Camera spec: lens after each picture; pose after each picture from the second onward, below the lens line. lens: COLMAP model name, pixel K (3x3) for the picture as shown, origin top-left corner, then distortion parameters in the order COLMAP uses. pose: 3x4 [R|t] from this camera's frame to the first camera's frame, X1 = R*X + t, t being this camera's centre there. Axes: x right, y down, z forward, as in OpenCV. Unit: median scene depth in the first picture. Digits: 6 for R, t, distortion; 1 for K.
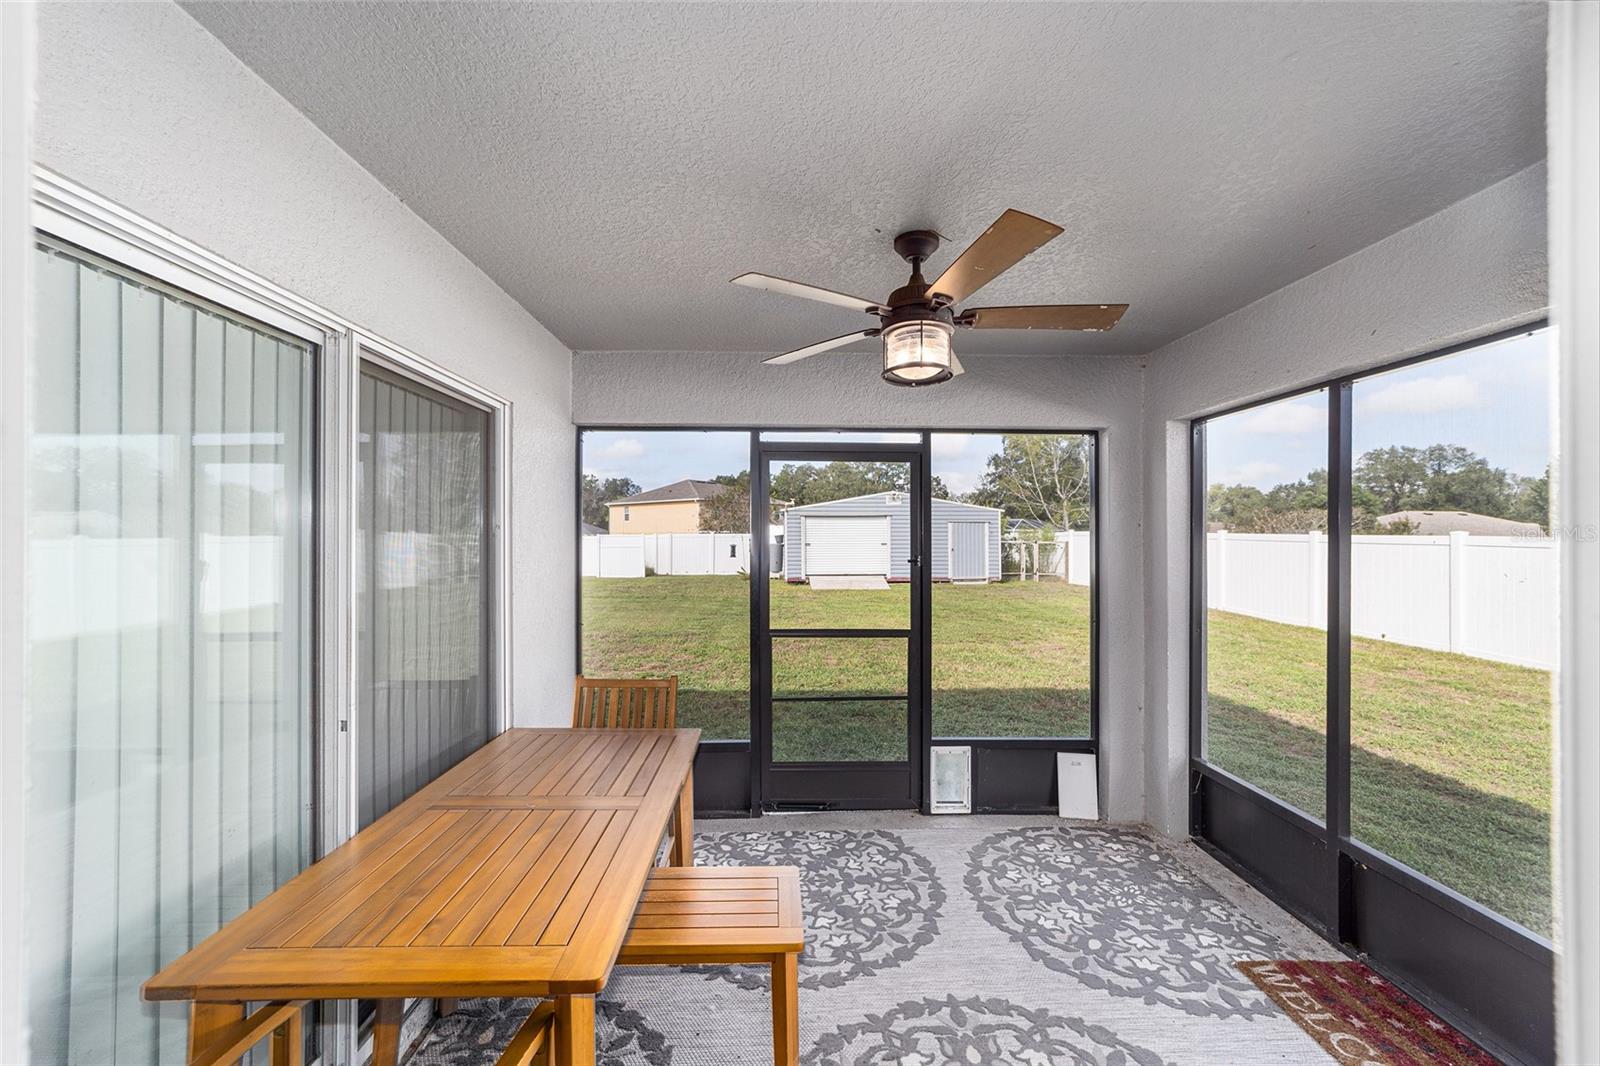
lens RADIAL K [[610.0, 0, 796.0], [0, 610.0, 528.6], [0, 0, 1]] dist [-0.001762, 0.000225]
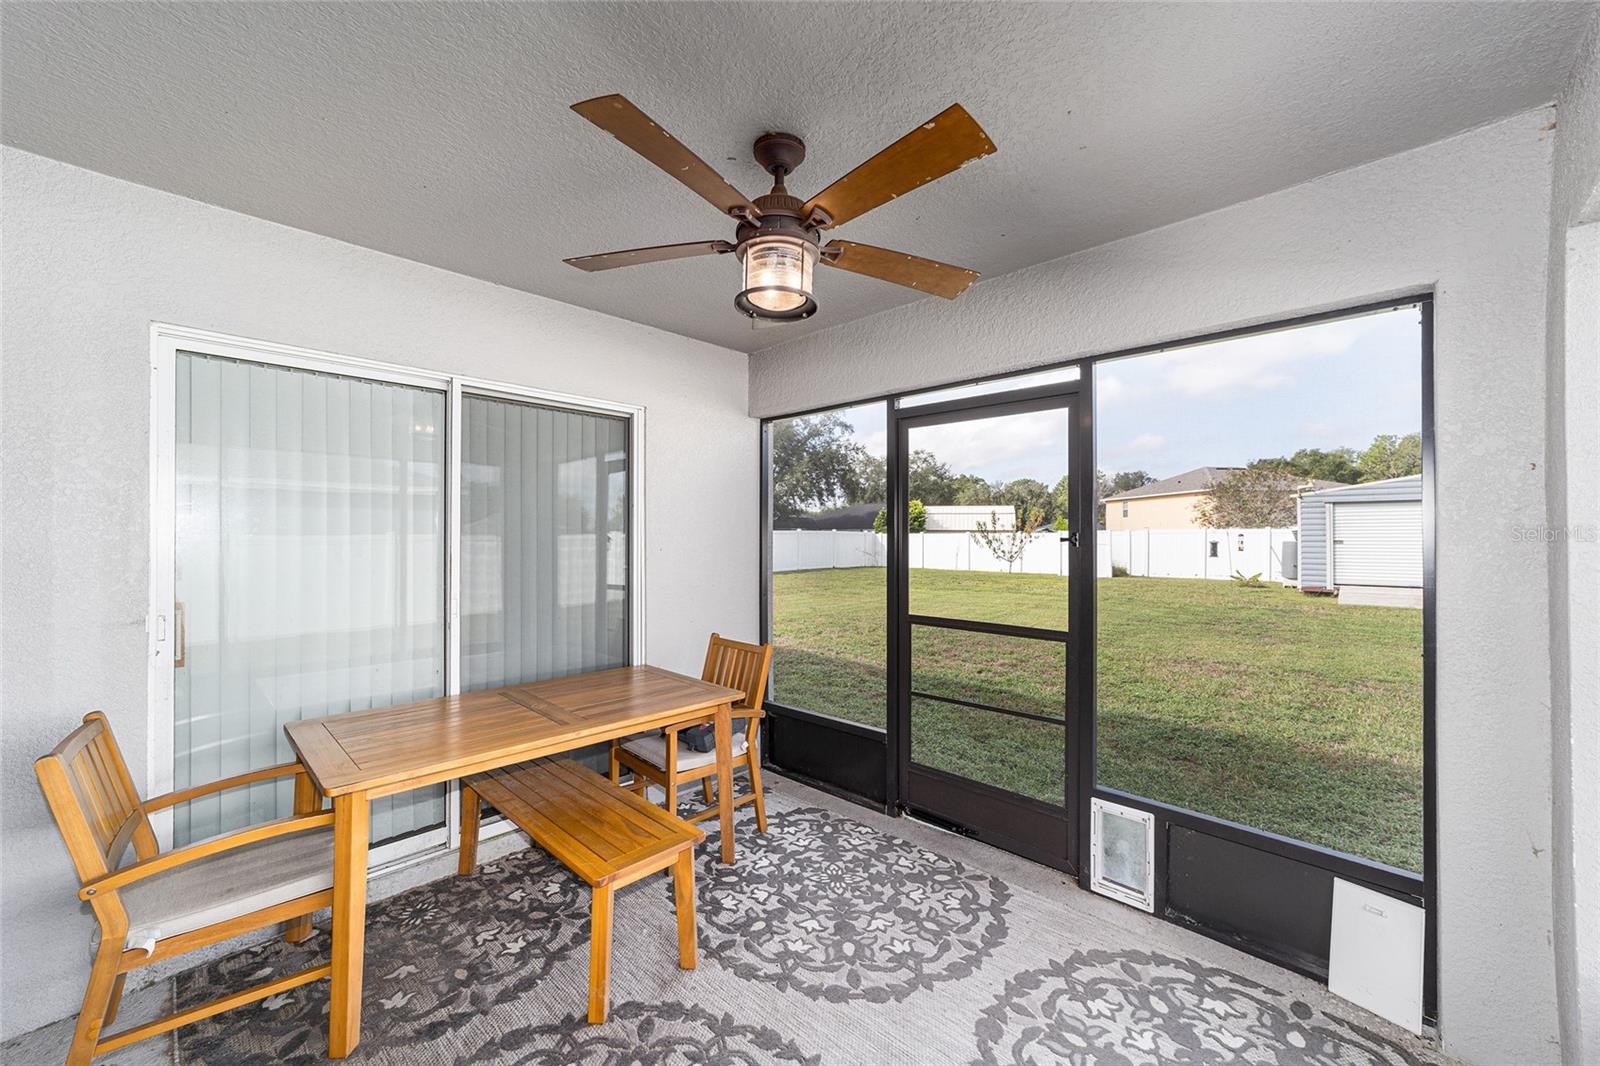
lens RADIAL K [[610.0, 0, 796.2], [0, 610.0, 527.0], [0, 0, 1]] dist [-0.001762, 0.000225]
pose [[0.703578, -0.009945, -0.710548, 0.524440], [0.008956, 0.999947, -0.005128, 0.042044], [0.710561, -0.002756, 0.703630, 0.264336]]
